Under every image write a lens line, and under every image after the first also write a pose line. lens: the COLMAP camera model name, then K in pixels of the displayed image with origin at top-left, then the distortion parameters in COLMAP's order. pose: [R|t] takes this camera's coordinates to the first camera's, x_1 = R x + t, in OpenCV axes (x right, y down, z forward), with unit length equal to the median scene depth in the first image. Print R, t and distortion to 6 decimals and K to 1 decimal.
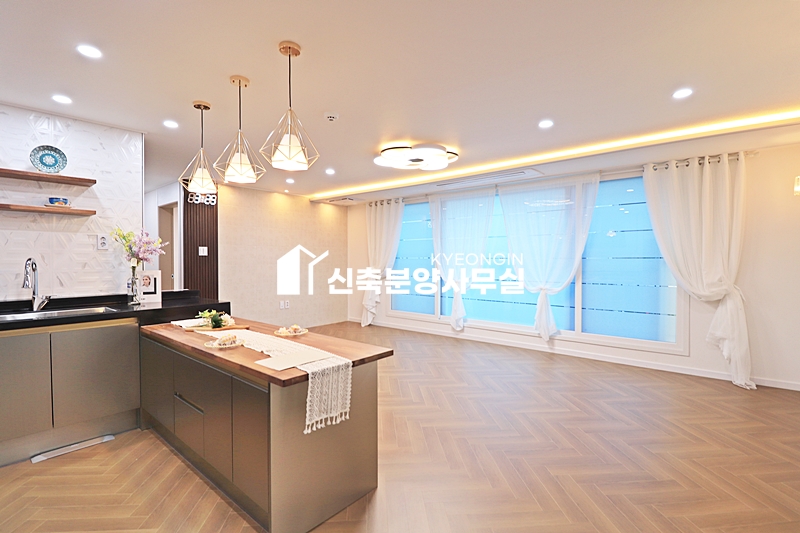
lens RADIAL K [[381.2, 0, 400.3], [0, 381.2, 264.2], [0, 0, 1]] dist [-0.004500, -0.008665]
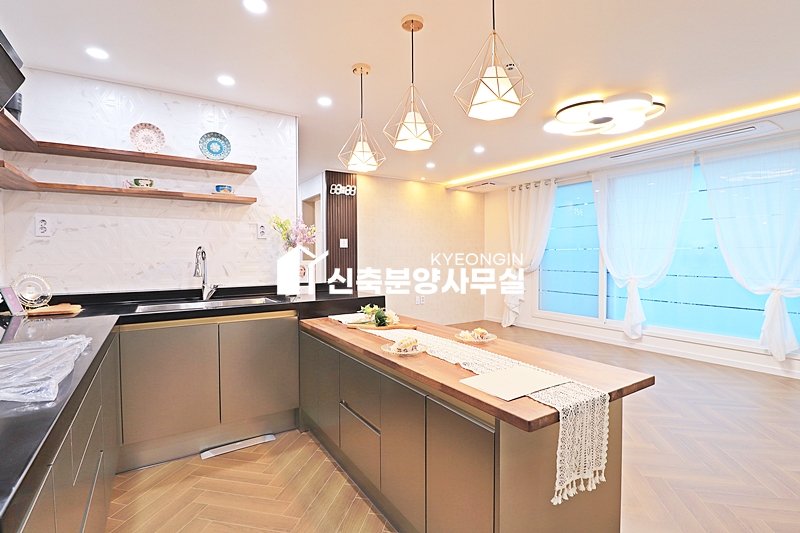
lens RADIAL K [[381.2, 0, 393.9], [0, 381.2, 264.7], [0, 0, 1]] dist [-0.004500, -0.008665]
pose [[0.954777, 0.002976, -0.297307, -0.172041], [0.000045, 0.999948, 0.010156, 0.018539], [0.297322, -0.009710, 0.954728, 0.168520]]
